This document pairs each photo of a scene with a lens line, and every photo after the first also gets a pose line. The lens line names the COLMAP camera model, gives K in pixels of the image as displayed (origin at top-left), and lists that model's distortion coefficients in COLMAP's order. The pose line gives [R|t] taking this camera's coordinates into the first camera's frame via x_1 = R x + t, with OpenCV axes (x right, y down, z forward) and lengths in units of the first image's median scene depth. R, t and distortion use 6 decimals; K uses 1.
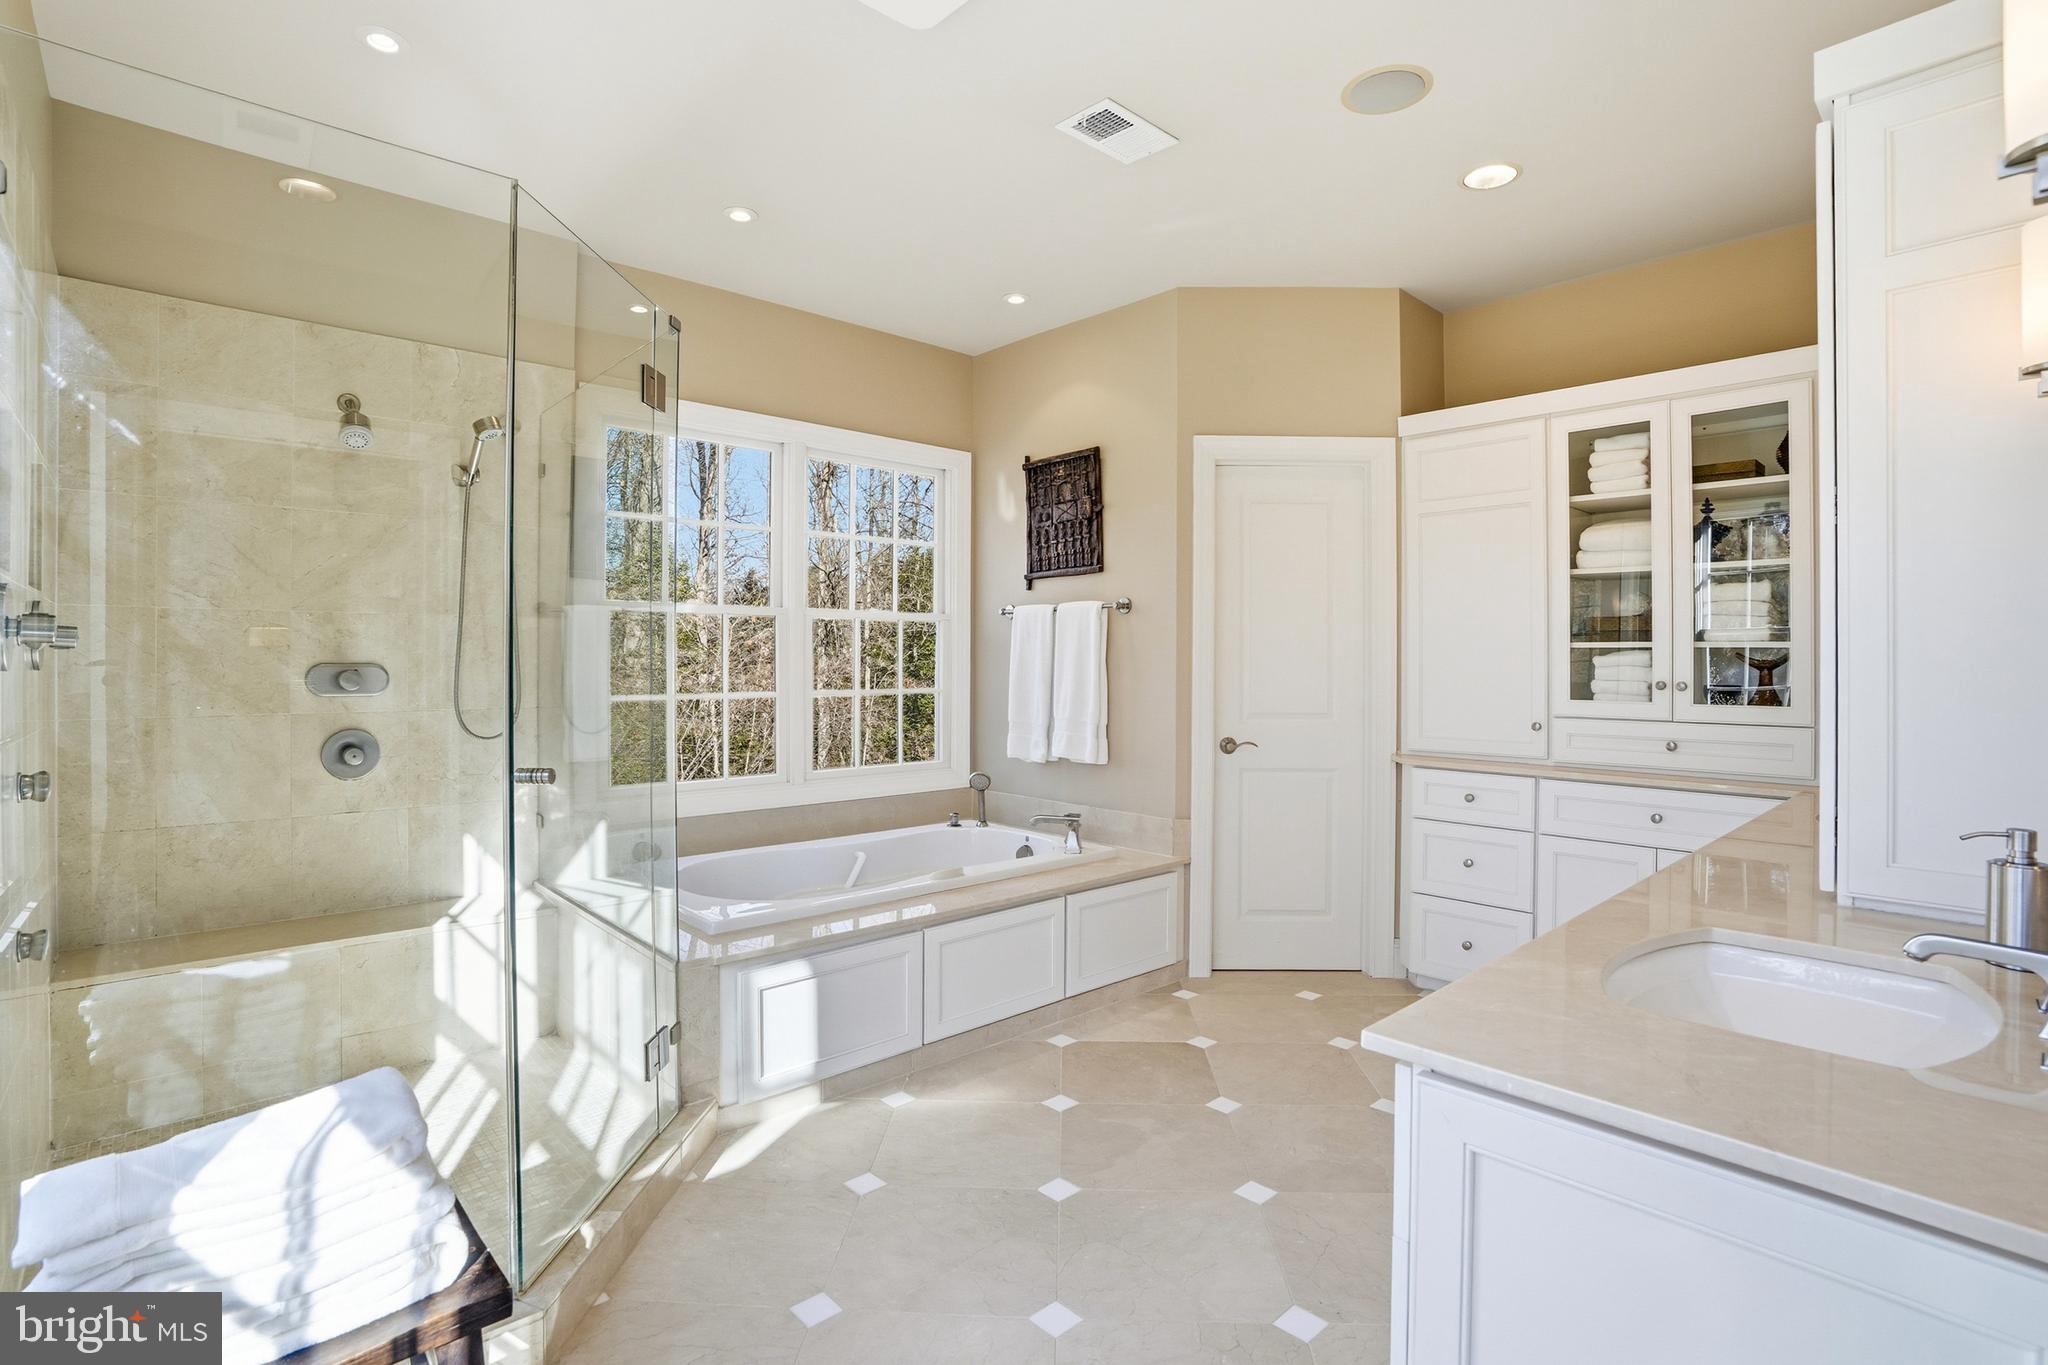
lens RADIAL K [[959.7, 0, 1026.9], [0, 959.7, 669.3], [0, 0, 1]] dist [-0.075564, 0.046615]
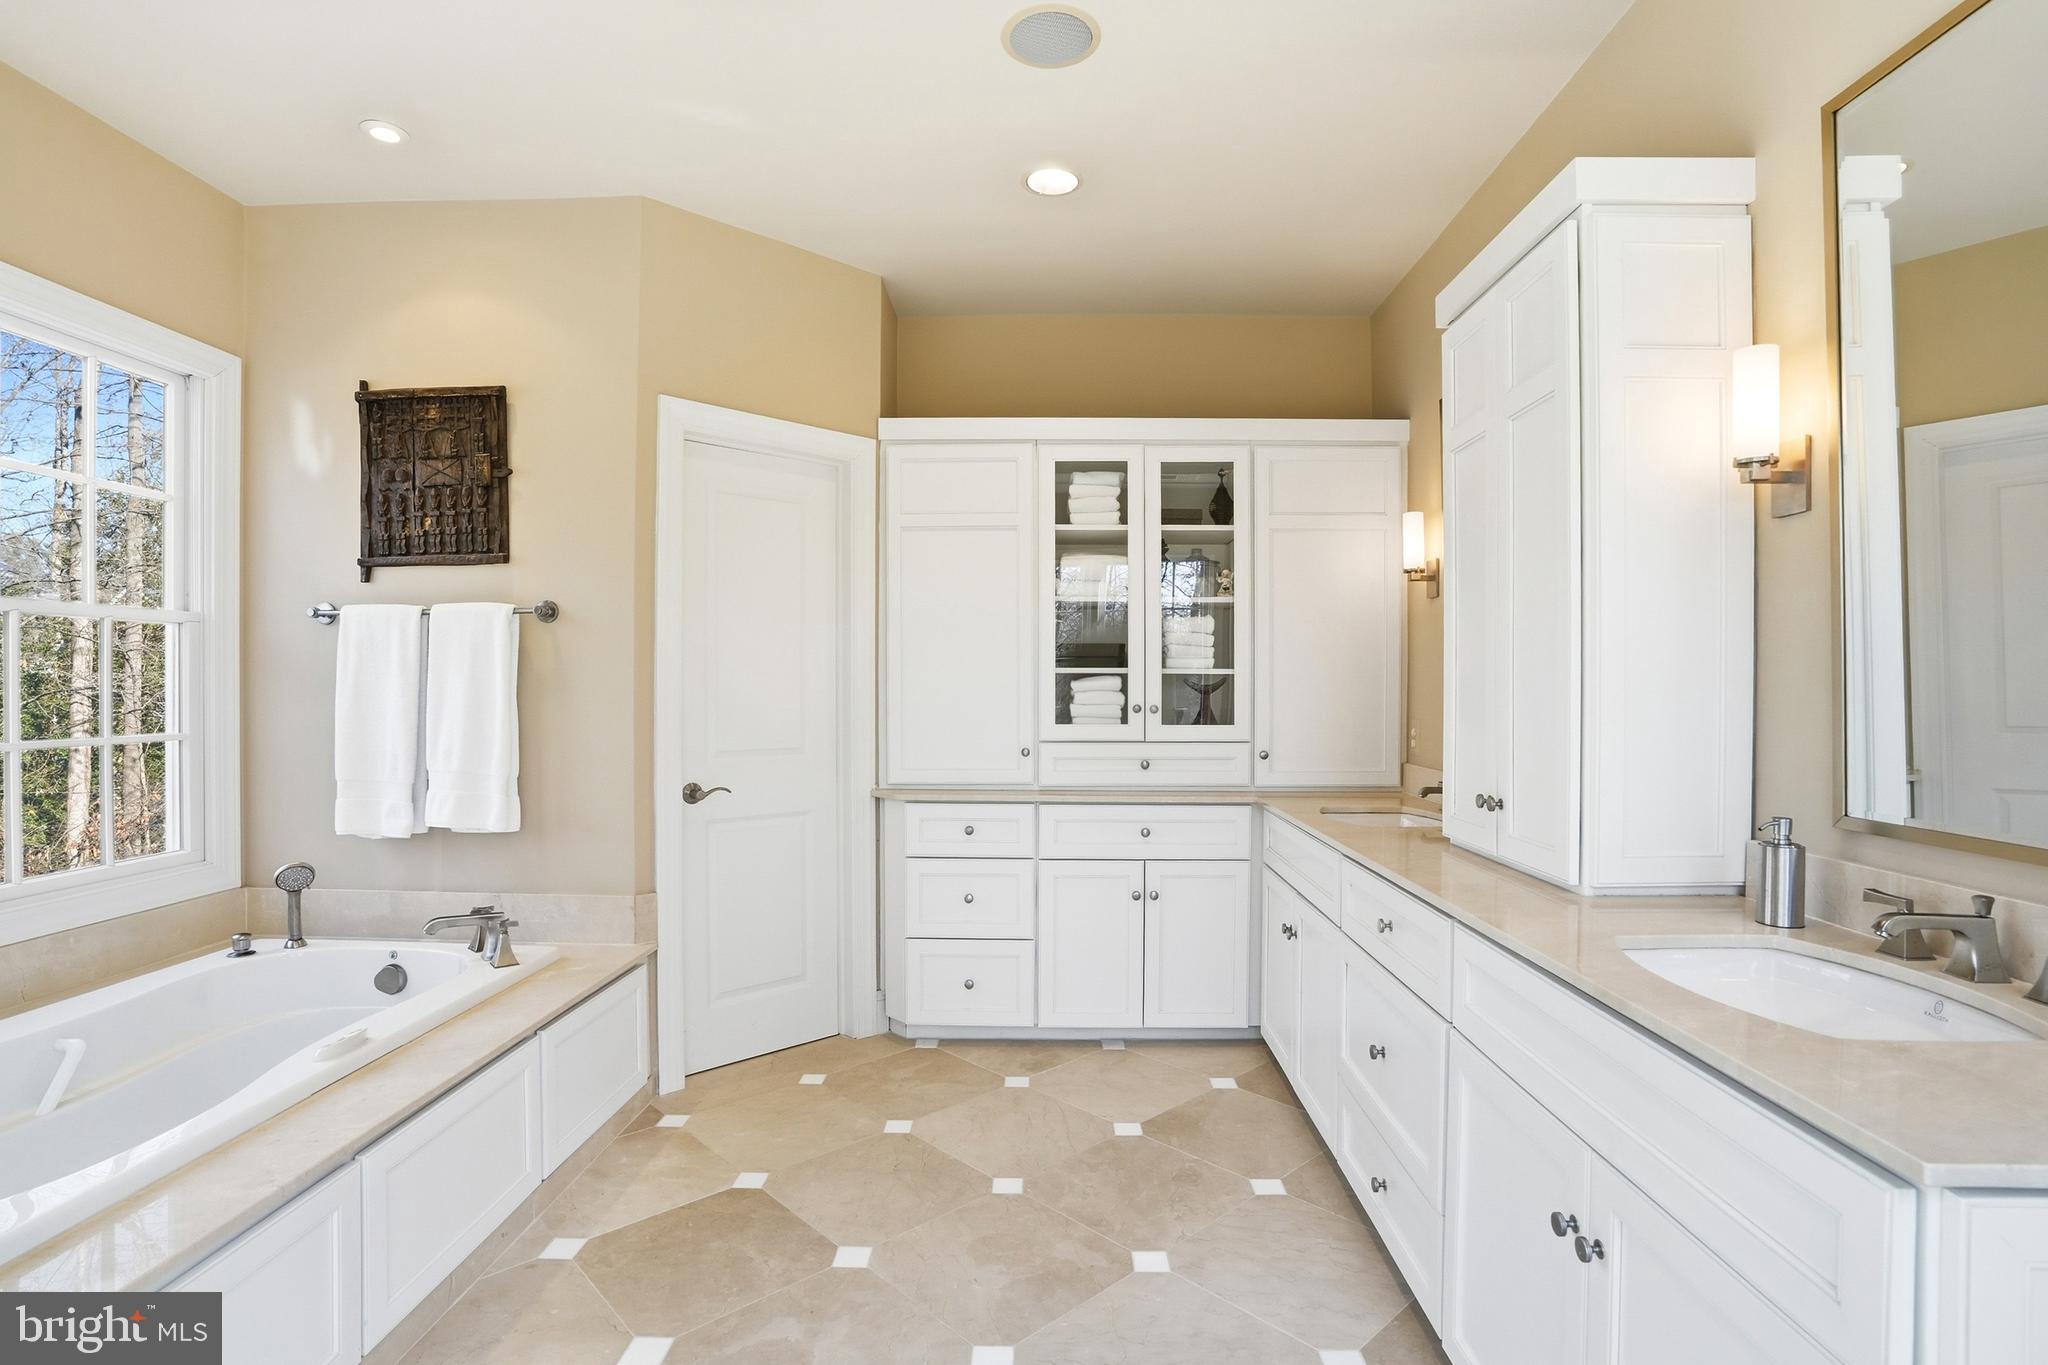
lens RADIAL K [[978.4, 0, 1023.1], [0, 978.4, 701.9], [0, 0, 1]] dist [-0.075330, 0.031697]
pose [[0.704671, -0.012915, 0.709417, -0.176008], [0.007728, 0.999915, 0.010527, -0.002809], [-0.709493, -0.001936, 0.704710, 0.248712]]
